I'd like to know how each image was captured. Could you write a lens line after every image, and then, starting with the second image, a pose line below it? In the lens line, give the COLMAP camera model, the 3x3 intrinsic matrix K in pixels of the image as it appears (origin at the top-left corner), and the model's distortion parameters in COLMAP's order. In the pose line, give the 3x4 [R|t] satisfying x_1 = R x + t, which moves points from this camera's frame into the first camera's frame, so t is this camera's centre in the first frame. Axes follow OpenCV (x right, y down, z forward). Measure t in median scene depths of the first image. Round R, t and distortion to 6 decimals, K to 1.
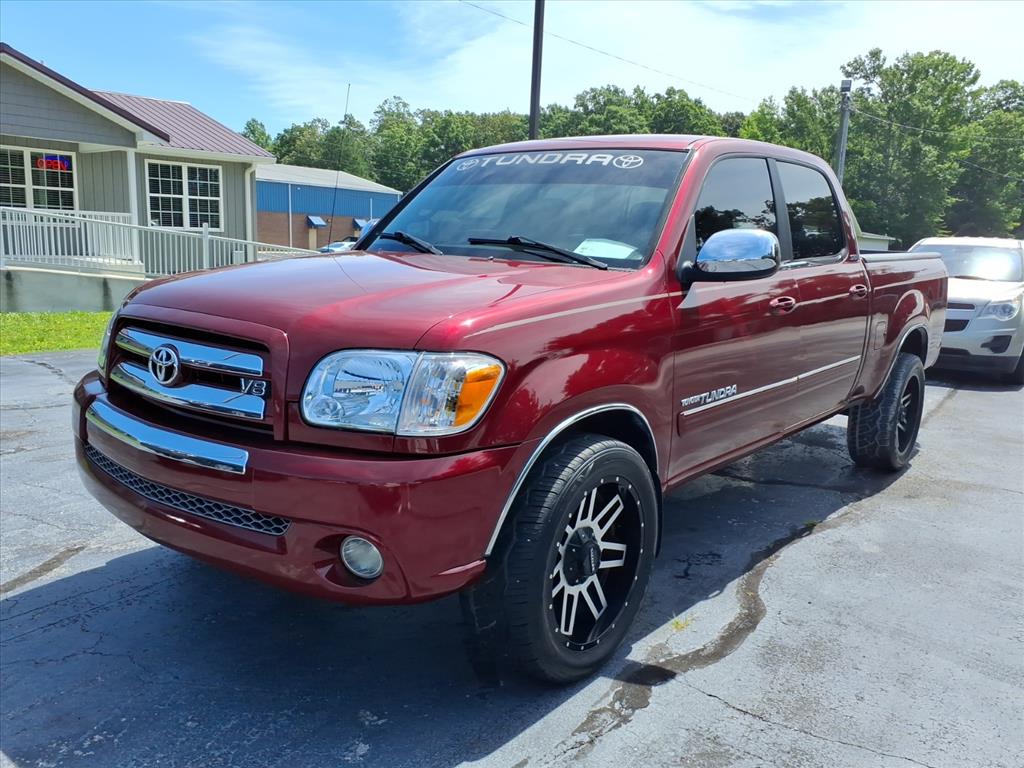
lens RADIAL K [[818.9, 0, 515.4], [0, 818.9, 385.2], [0, 0, 1]] dist [0.009757, -0.008295]
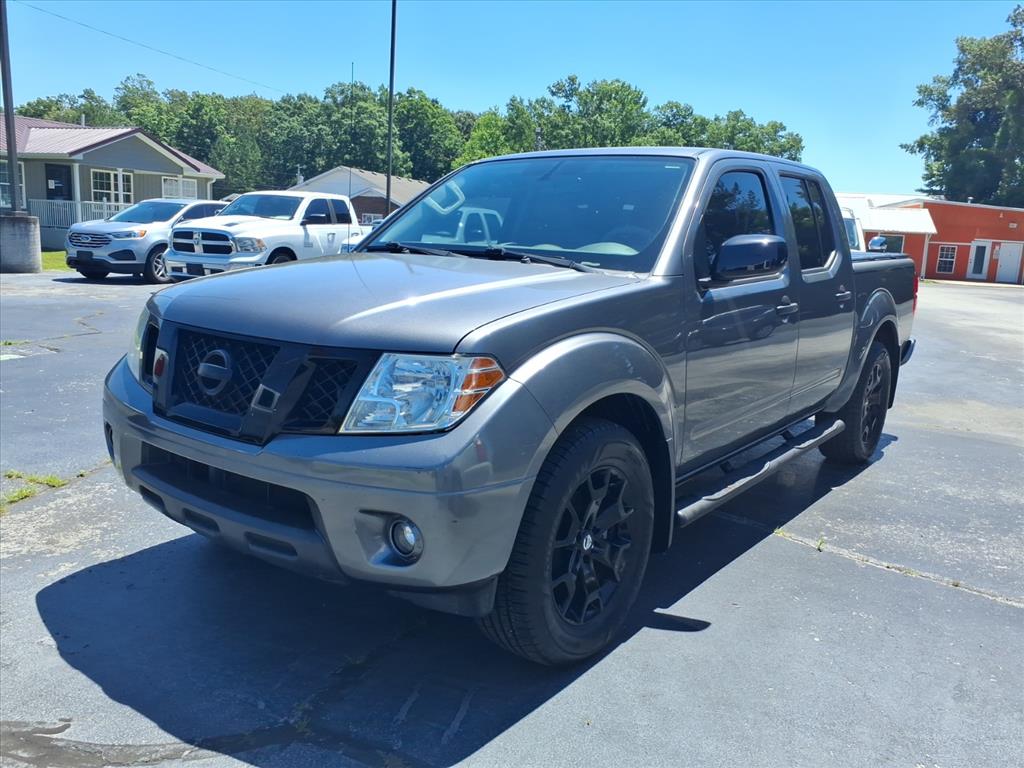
lens RADIAL K [[825.8, 0, 514.9], [0, 825.8, 386.7], [0, 0, 1]] dist [0.004790, -0.007527]
pose [[0.951316, -0.042203, 0.305315, -0.045336], [0.035122, 0.998972, 0.028650, 0.026190], [-0.306210, -0.016532, 0.951820, -0.157259]]
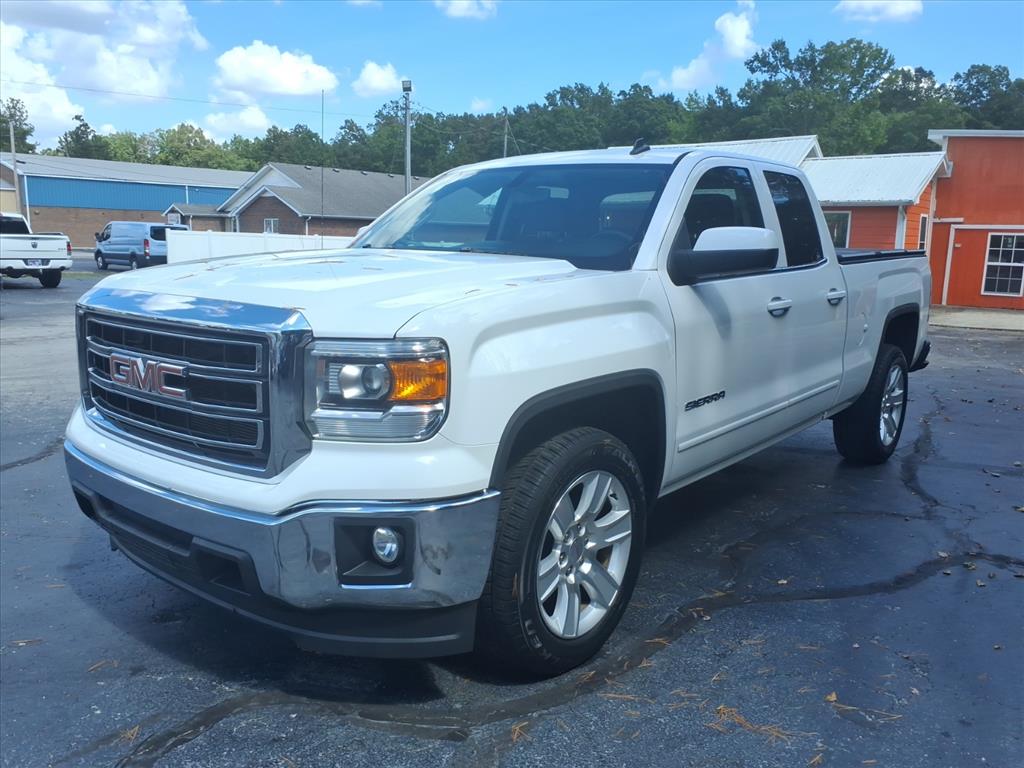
lens RADIAL K [[830.6, 0, 516.8], [0, 830.6, 379.8], [0, 0, 1]] dist [0.000568, -0.009339]
pose [[0.991785, 0.011176, -0.127425, 0.199640], [-0.012364, 0.999887, -0.008536, 0.010217], [0.127315, 0.010042, 0.991811, -0.023854]]
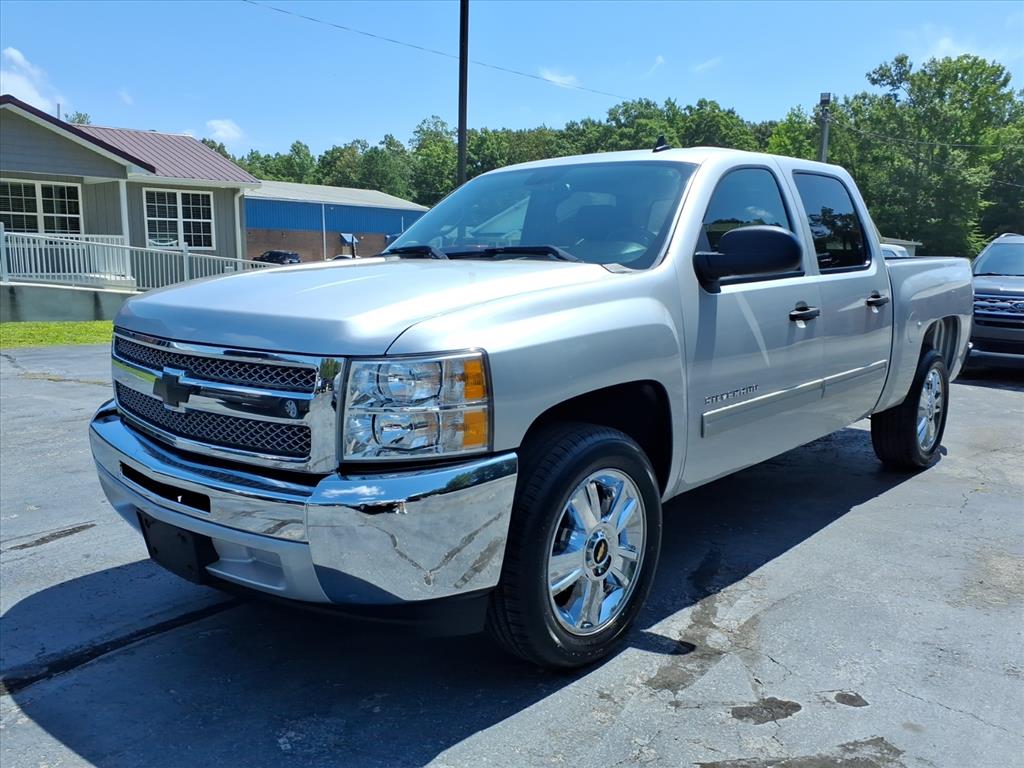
lens RADIAL K [[818.9, 0, 515.4], [0, 818.9, 385.2], [0, 0, 1]] dist [0.009757, -0.008295]
pose [[0.998061, -0.010163, -0.061411, 0.020885], [0.009159, 0.999820, -0.016601, 0.003494], [0.061569, 0.016006, 0.997974, -0.015815]]
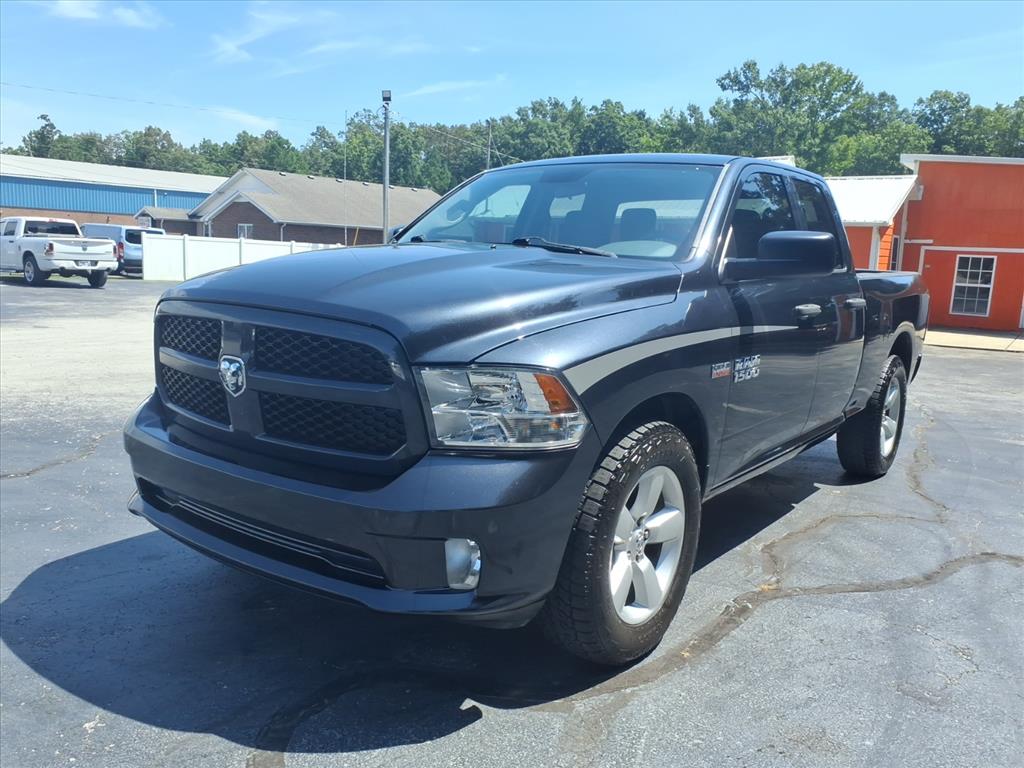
lens RADIAL K [[830.6, 0, 516.8], [0, 830.6, 379.8], [0, 0, 1]] dist [0.000568, -0.009339]
pose [[0.995848, 0.025410, -0.087416, 0.196635], [-0.027499, 0.999362, -0.022769, 0.010549], [0.086782, 0.025078, 0.995912, -0.025763]]
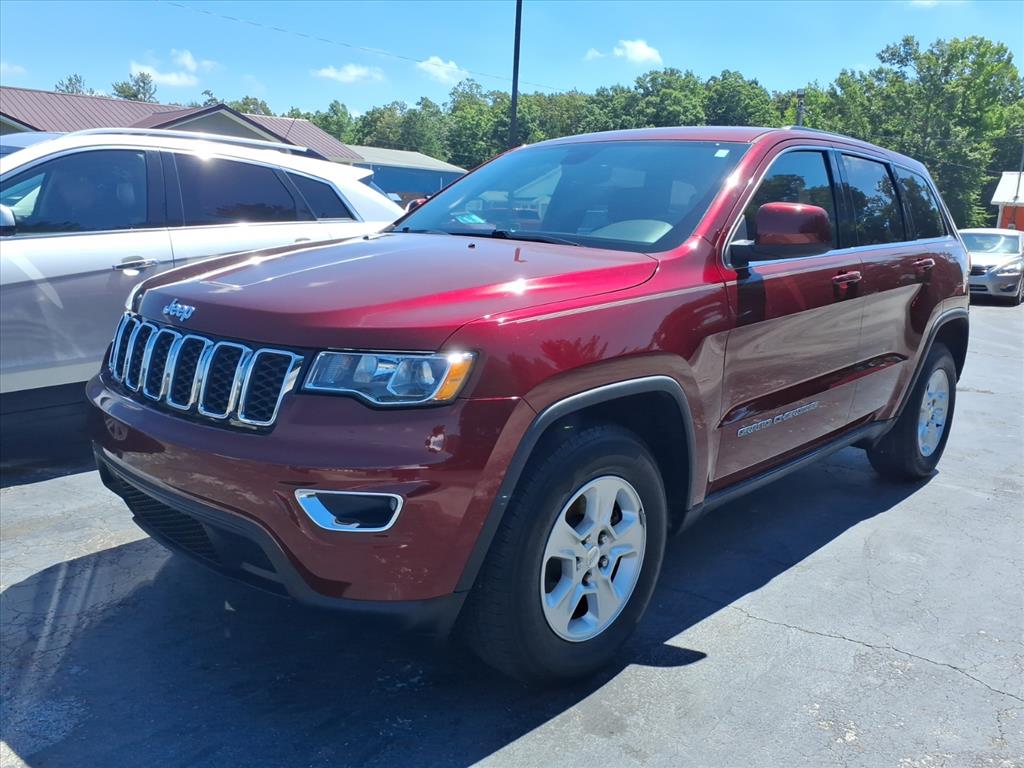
lens RADIAL K [[822.9, 0, 514.4], [0, 822.9, 386.6], [0, 0, 1]] dist [0.005763, -0.005062]
pose [[0.995637, 0.023243, -0.090366, 0.025272], [-0.020491, 0.999301, 0.031271, 0.017250], [0.091029, -0.029283, 0.995418, -0.094998]]
